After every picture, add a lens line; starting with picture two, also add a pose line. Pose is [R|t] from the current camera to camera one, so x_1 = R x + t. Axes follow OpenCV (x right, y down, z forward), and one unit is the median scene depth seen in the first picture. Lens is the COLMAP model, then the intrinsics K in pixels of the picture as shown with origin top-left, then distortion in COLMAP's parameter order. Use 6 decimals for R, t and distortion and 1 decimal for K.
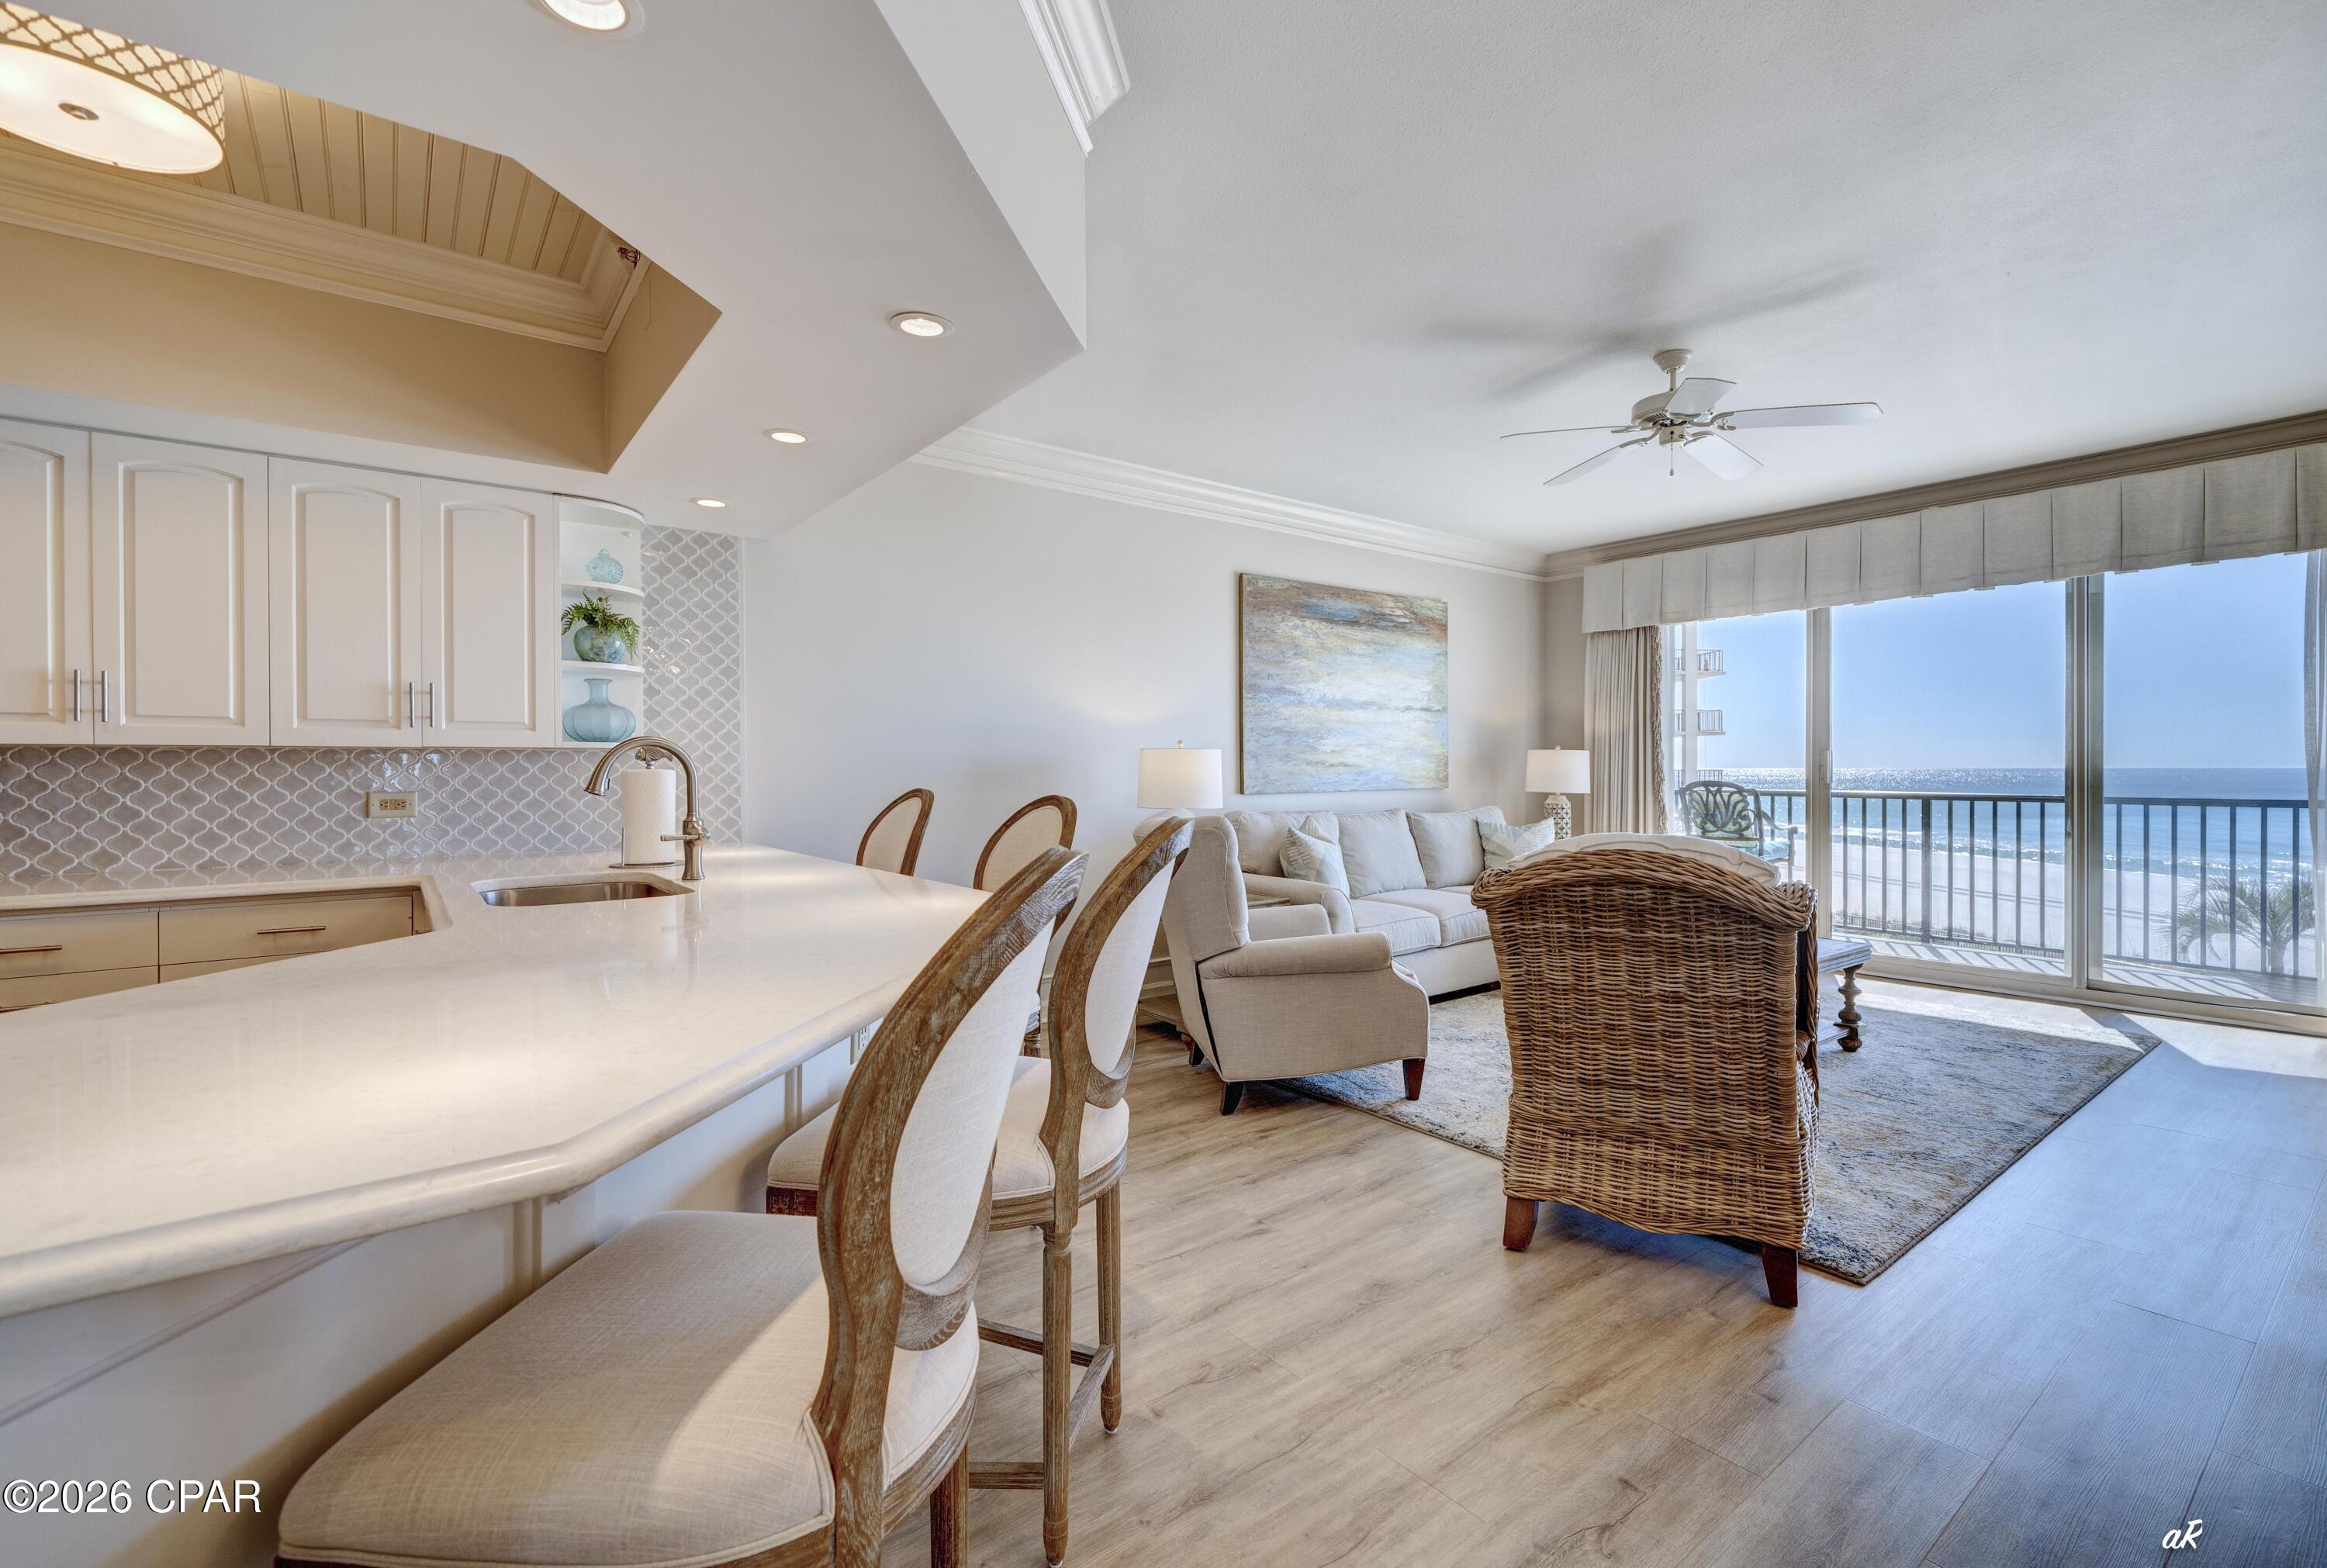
lens RADIAL K [[1023.0, 0, 1199.1], [0, 1023.0, 770.3], [0, 0, 1]] dist [-0.008084, 0.000744]
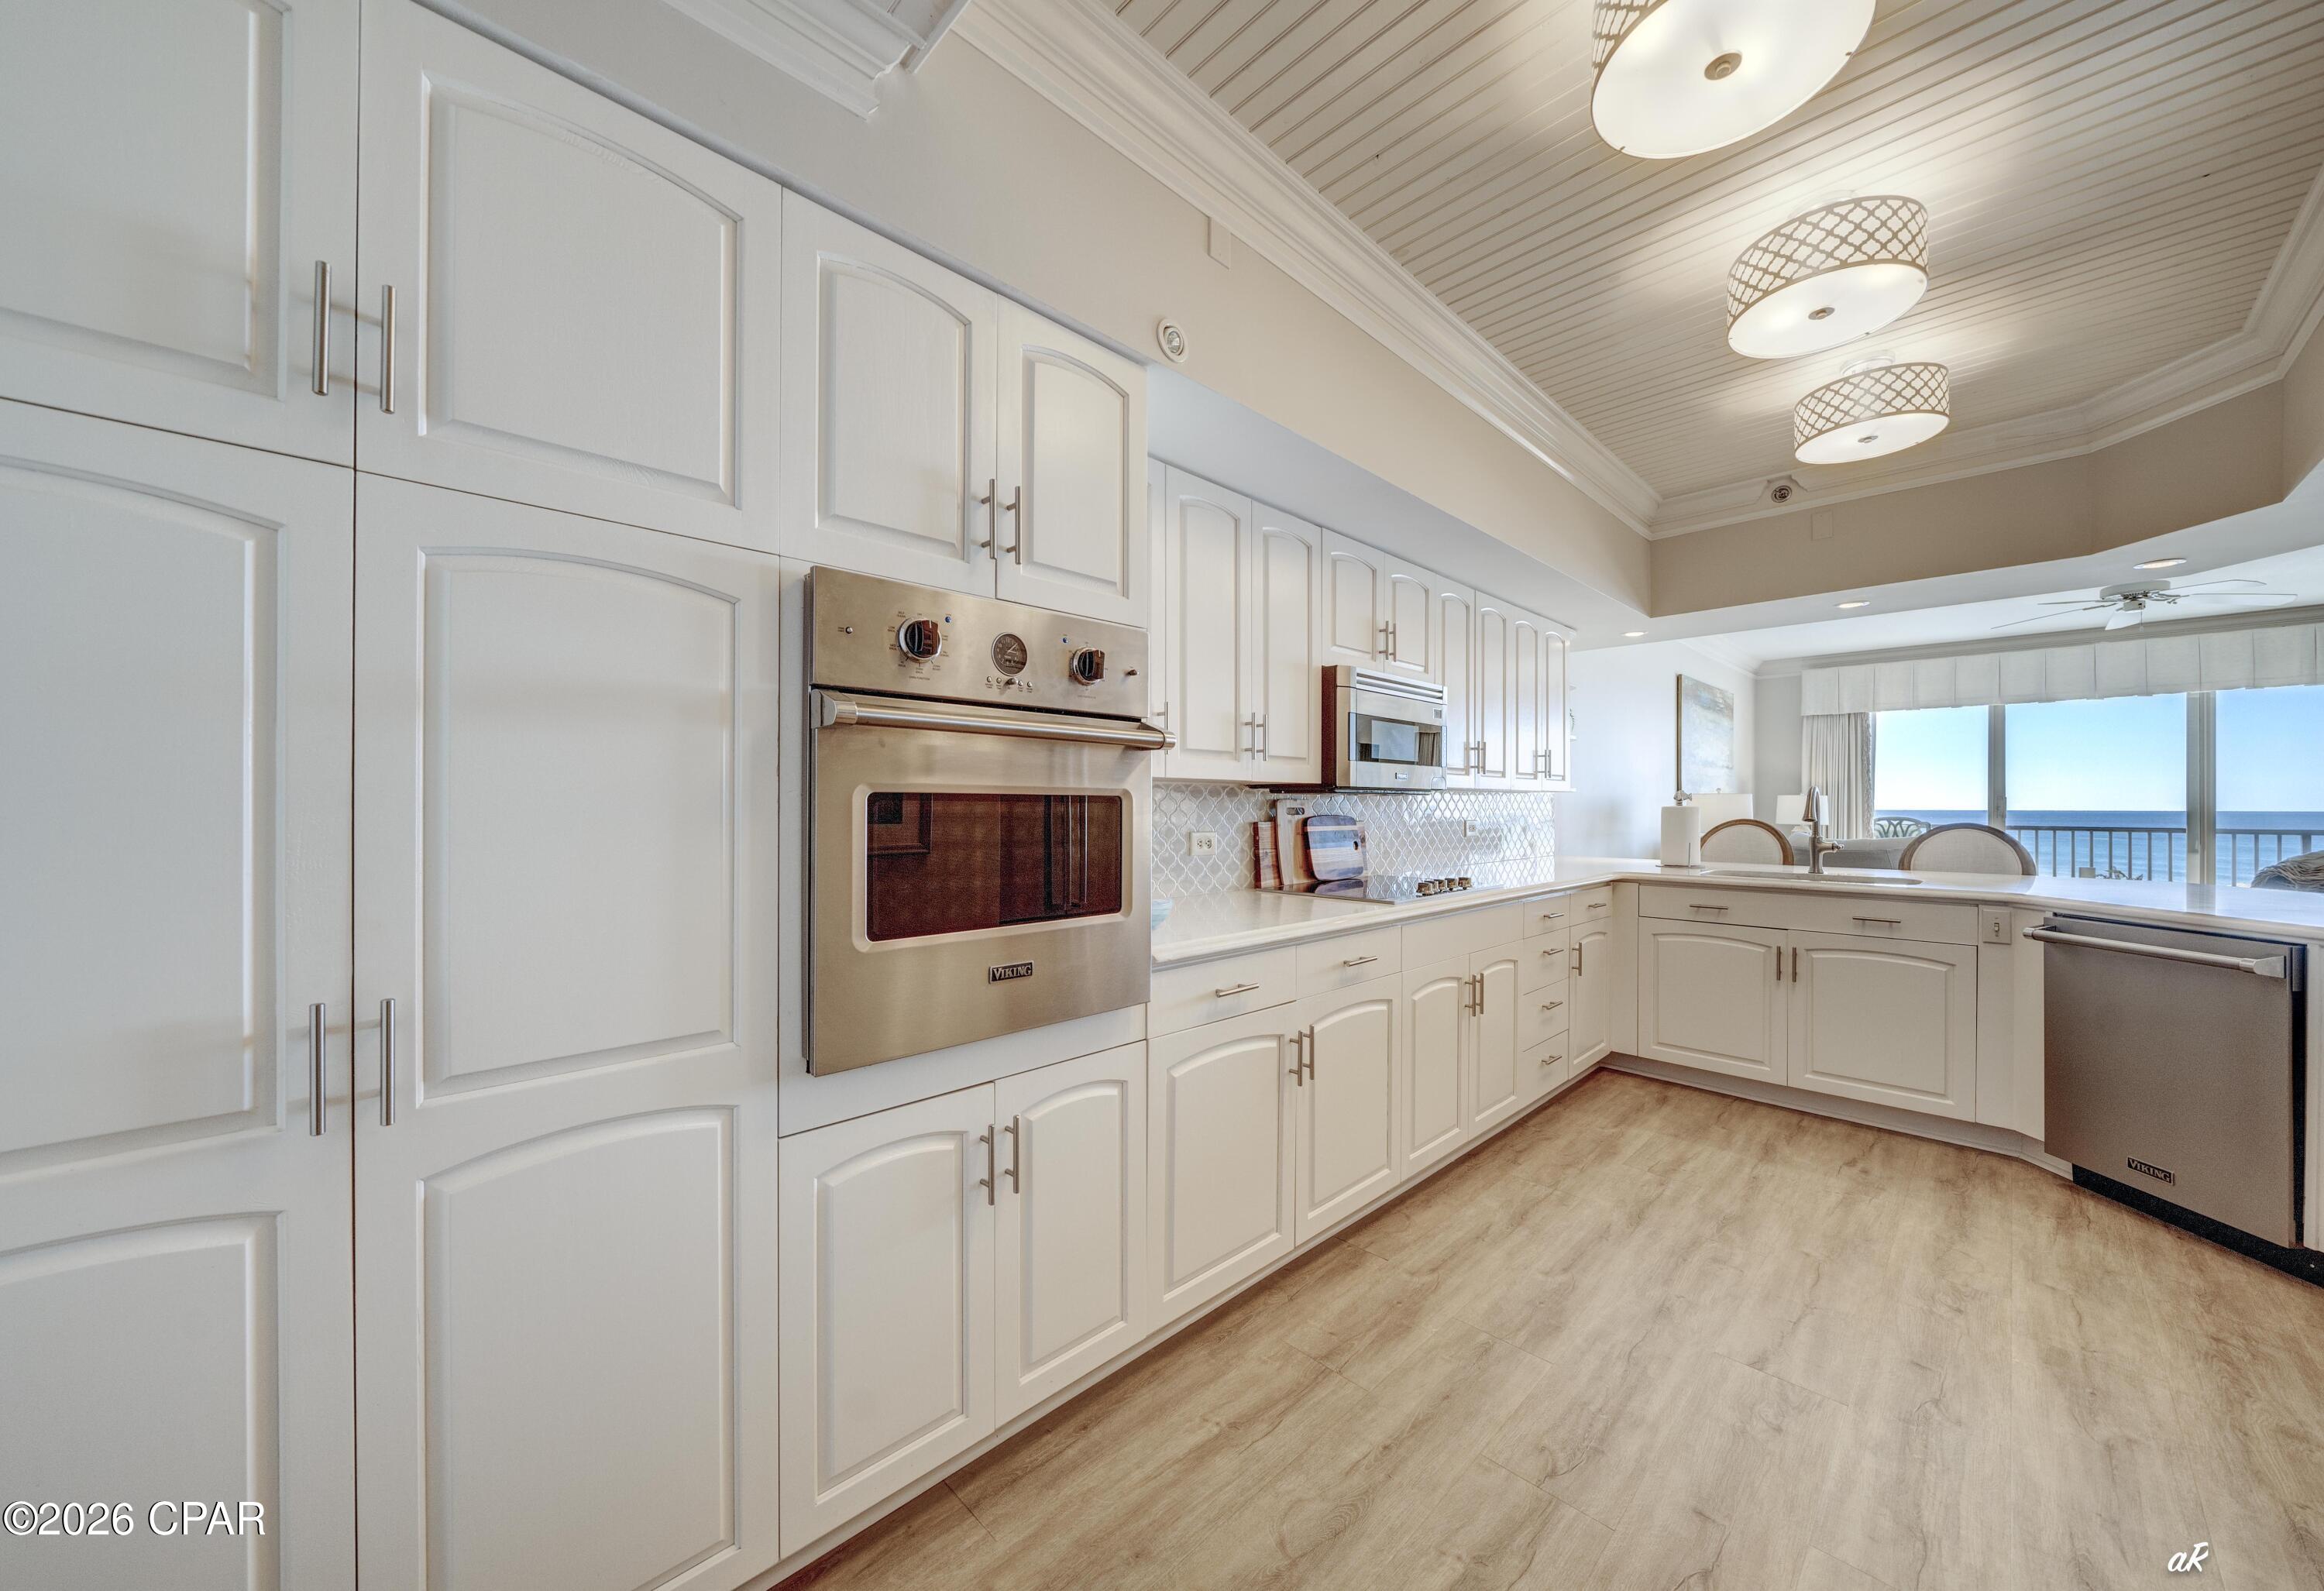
lens RADIAL K [[830.6, 0, 1161.6], [0, 830.6, 805.0], [0, 0, 1]] dist [-0.002507, -0.000545]
pose [[0.995016, 0.007033, 0.099466, -1.307436], [-0.006783, 0.999973, -0.002856, 0.005270], [-0.099484, 0.002167, 0.995037, -0.178911]]
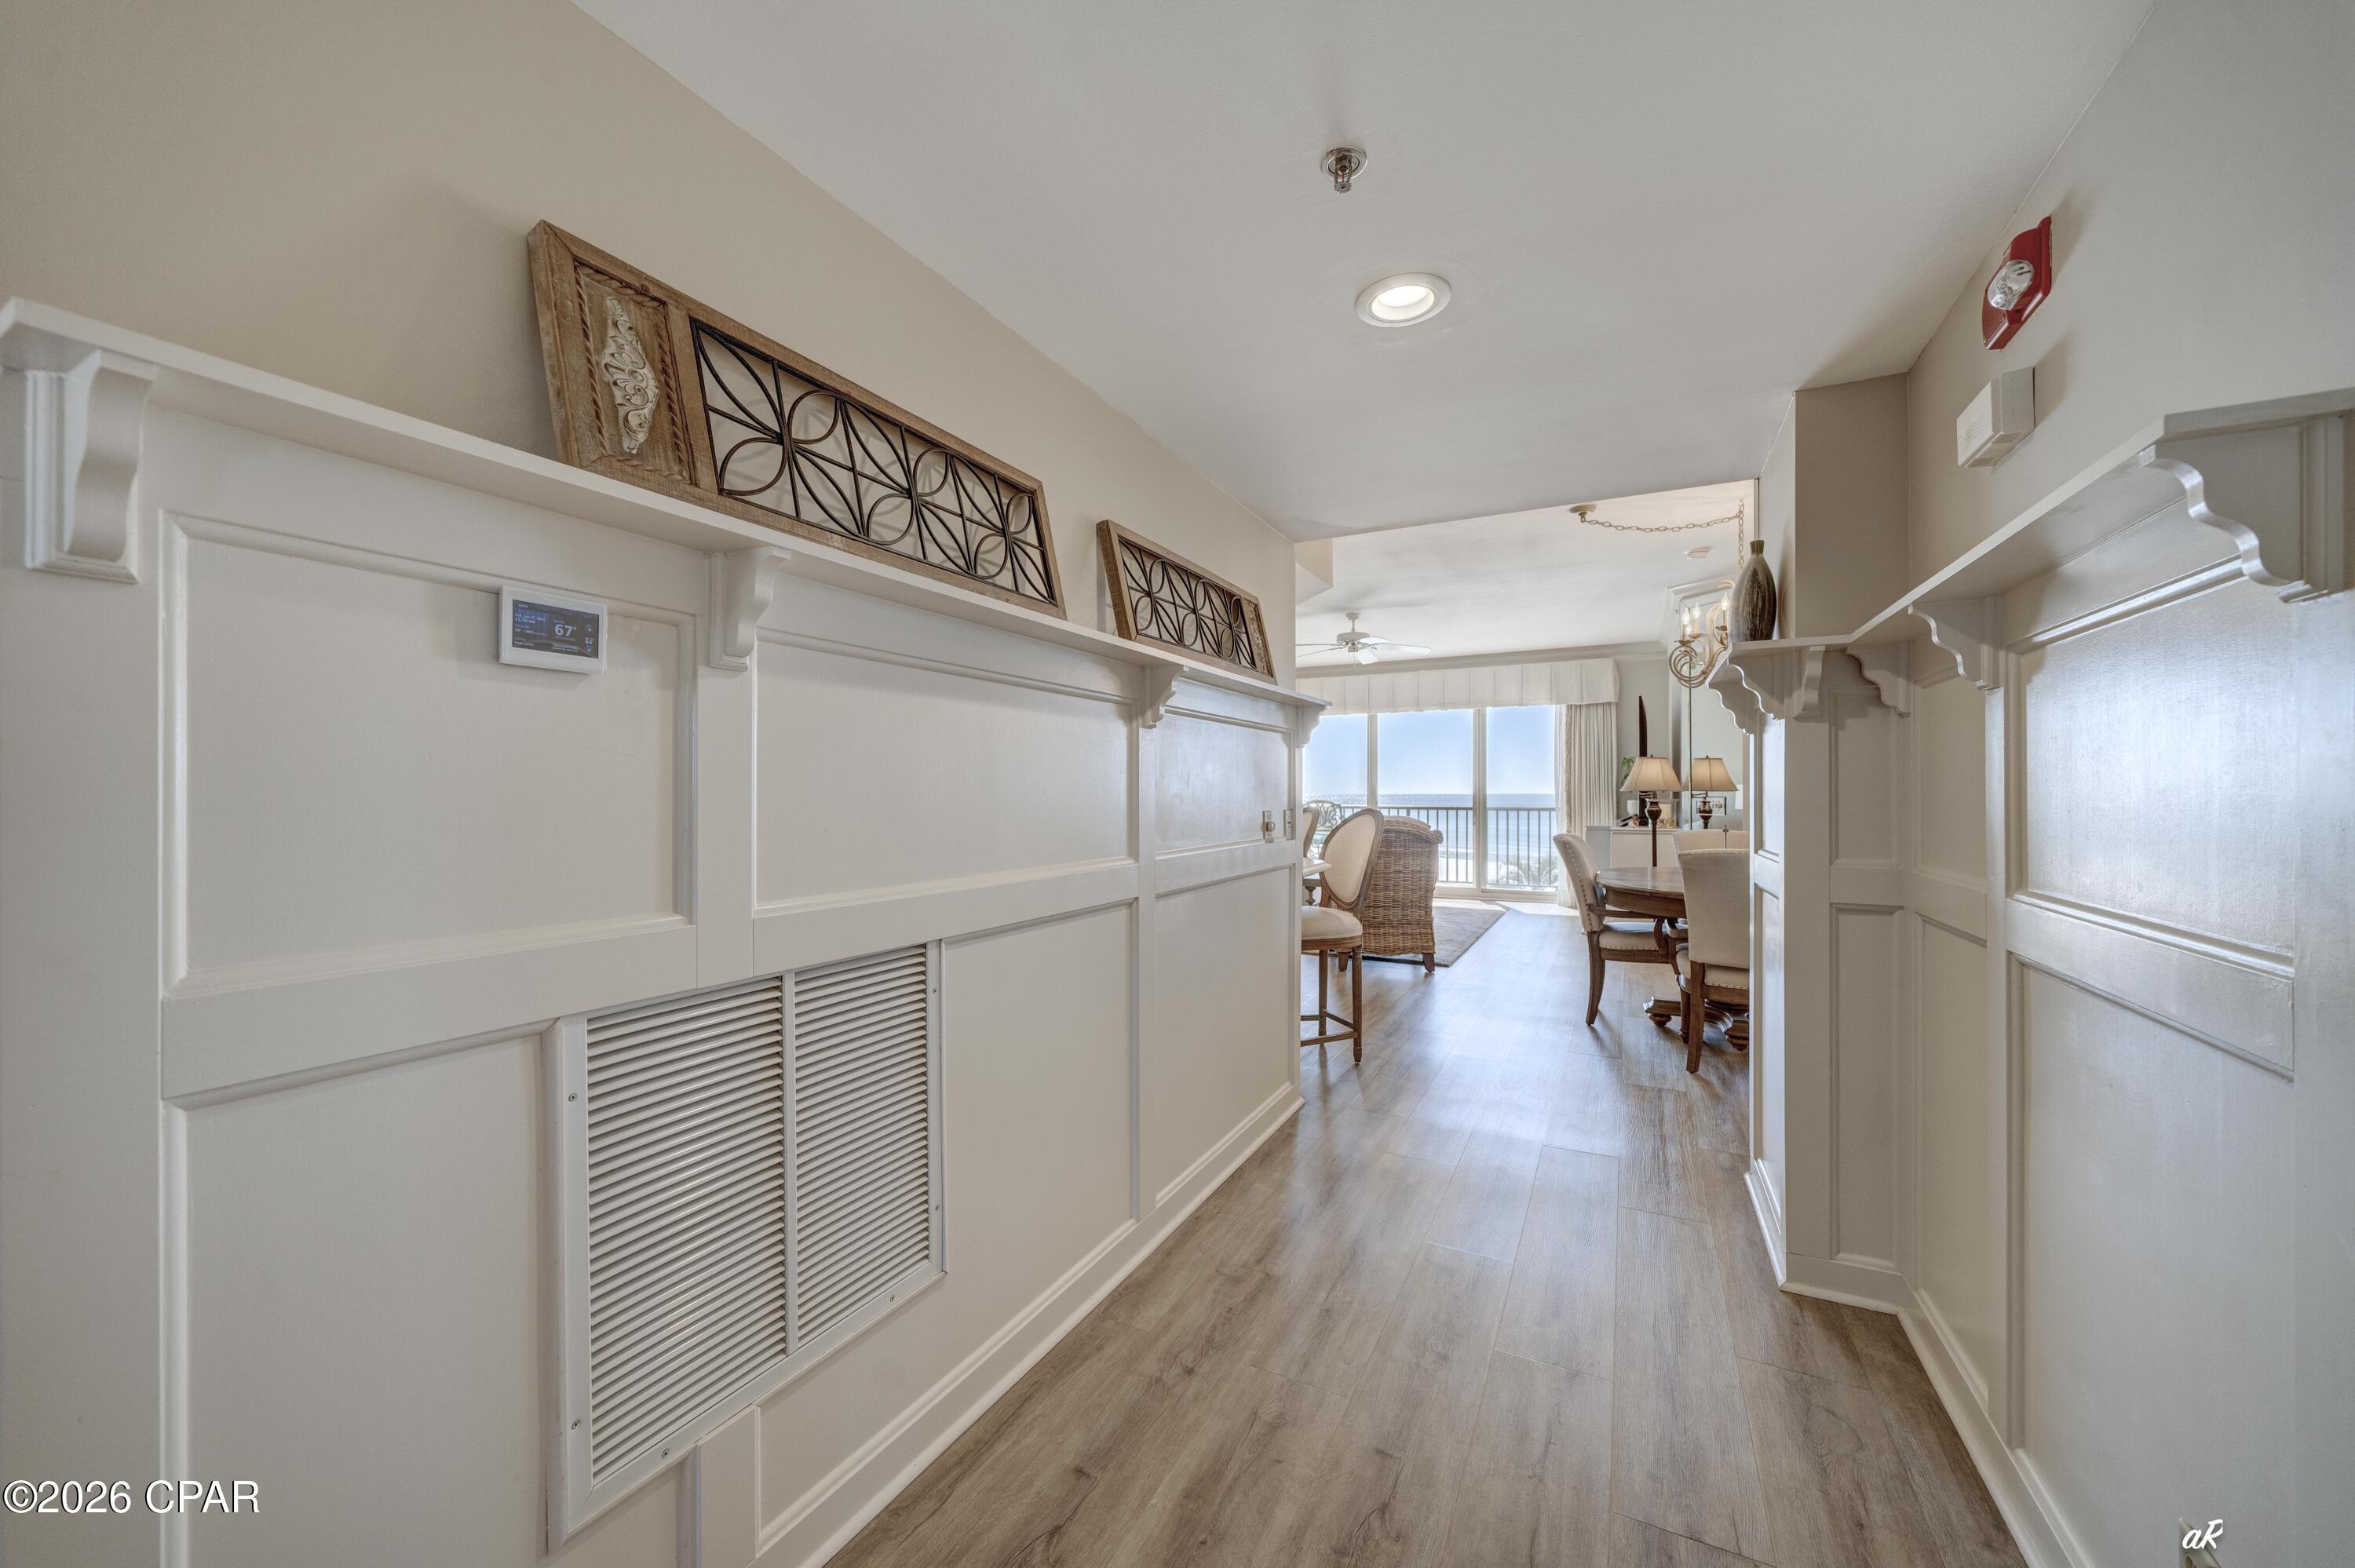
lens RADIAL K [[902.2, 0, 1176.0], [0, 902.2, 791.7], [0, 0, 1]] dist [-0.003756, -0.000995]
pose [[0.908081, 0.003475, 0.418780, -0.805119], [-0.000981, 0.999980, -0.006170, 0.006915], [-0.418794, 0.005192, 0.908067, -0.731308]]
